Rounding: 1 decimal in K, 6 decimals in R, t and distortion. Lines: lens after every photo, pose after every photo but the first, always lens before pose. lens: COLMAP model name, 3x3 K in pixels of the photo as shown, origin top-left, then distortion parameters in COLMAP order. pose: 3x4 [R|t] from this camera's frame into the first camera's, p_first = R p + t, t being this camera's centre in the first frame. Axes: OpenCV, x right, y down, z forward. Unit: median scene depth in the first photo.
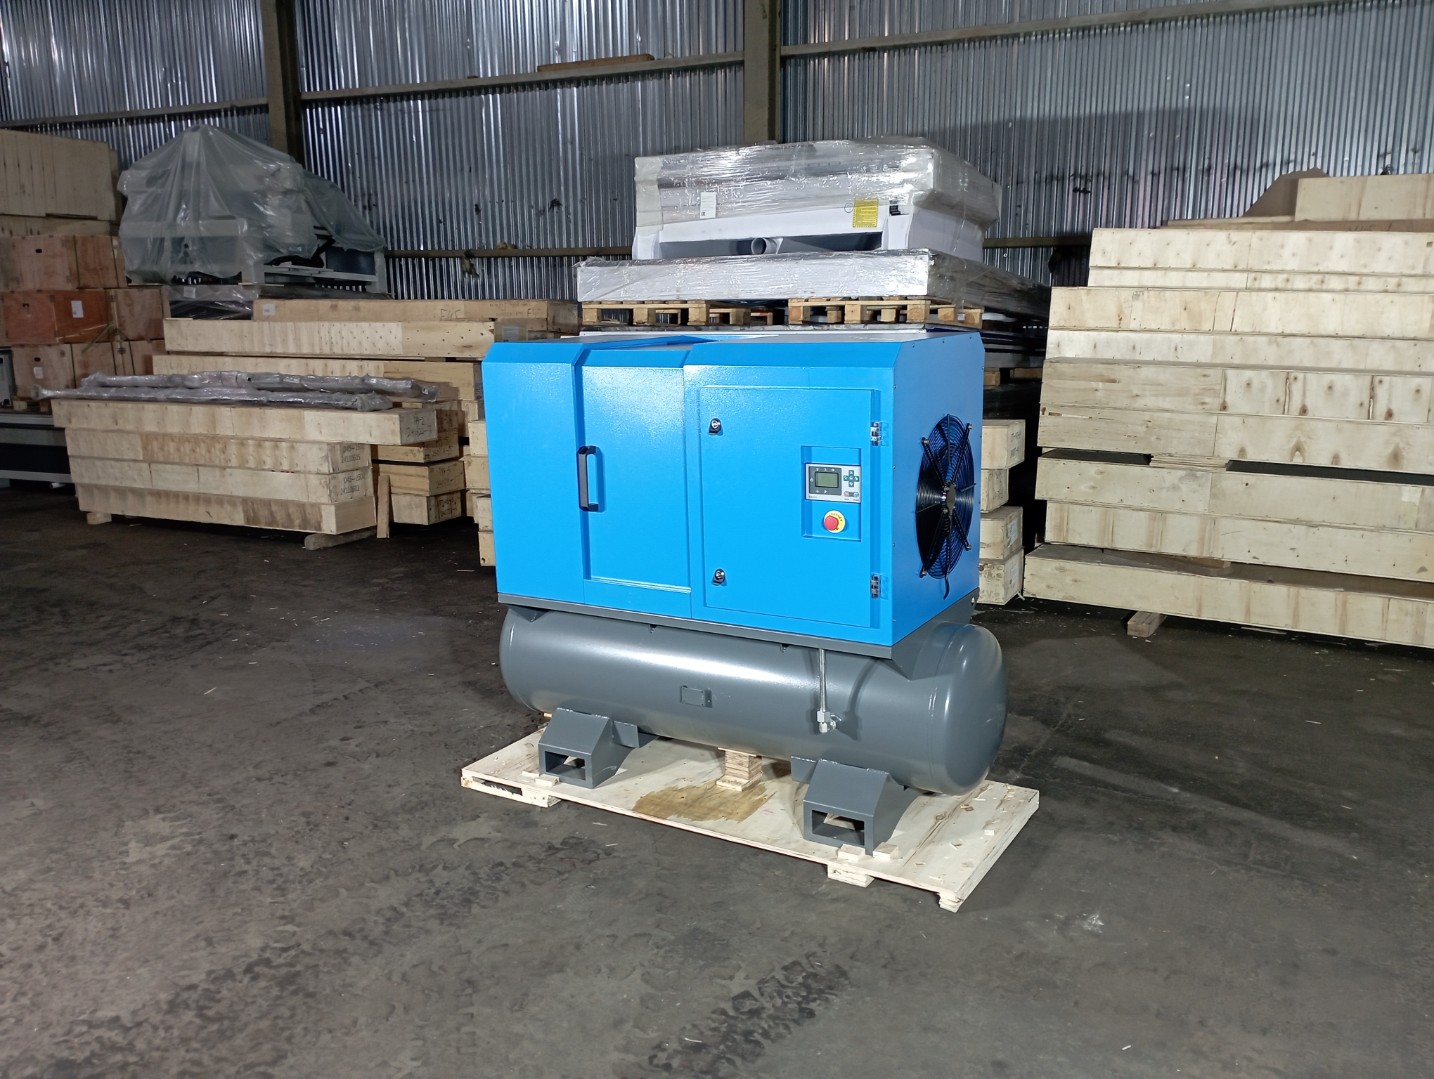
lens RADIAL K [[1171.9, 0, 717.0], [0, 1171.9, 539.5], [0, 0, 1]] dist [0.114489, -0.143634]
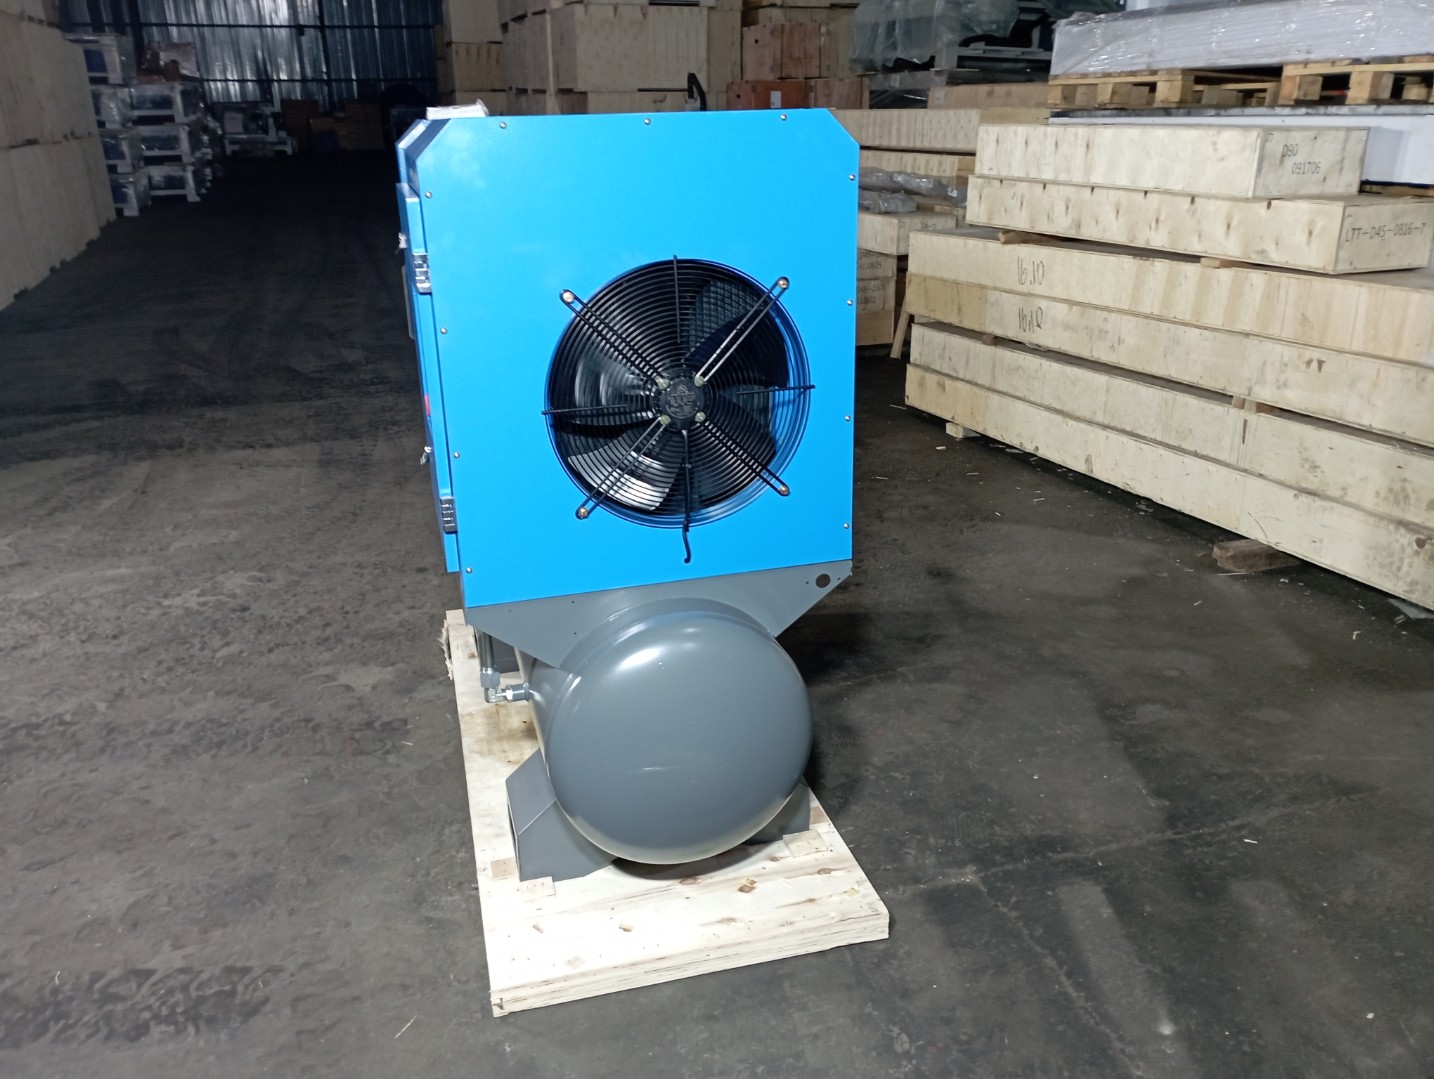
lens RADIAL K [[1171.9, 0, 717.0], [0, 1171.9, 539.5], [0, 0, 1]] dist [0.114489, -0.143634]
pose [[0.721271, 0.239764, -0.649832, 0.552828], [-0.133943, 0.968750, 0.208765, -0.084082], [0.679579, -0.063536, 0.730846, 0.515275]]
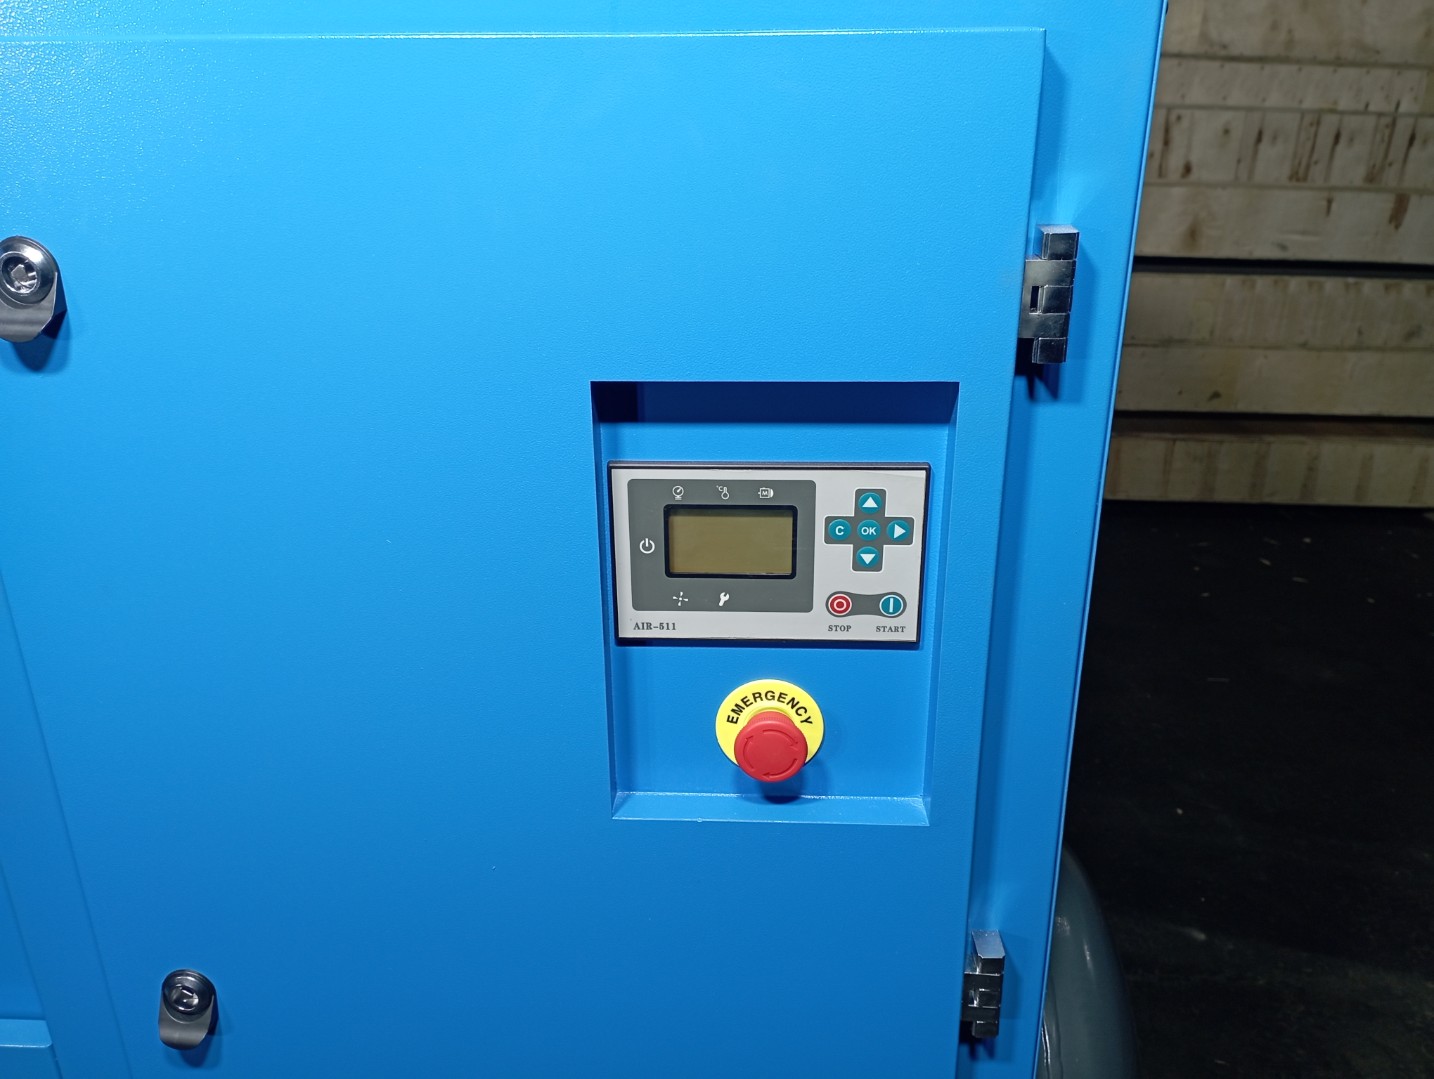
lens RADIAL K [[1171.9, 0, 717.0], [0, 1171.9, 539.5], [0, 0, 1]] dist [0.114489, -0.143634]
pose [[0.884368, -0.163961, 0.437047, 0.004412], [0.084675, 0.977097, 0.195223, -0.077417], [-0.459047, -0.135642, 0.877996, 0.712060]]
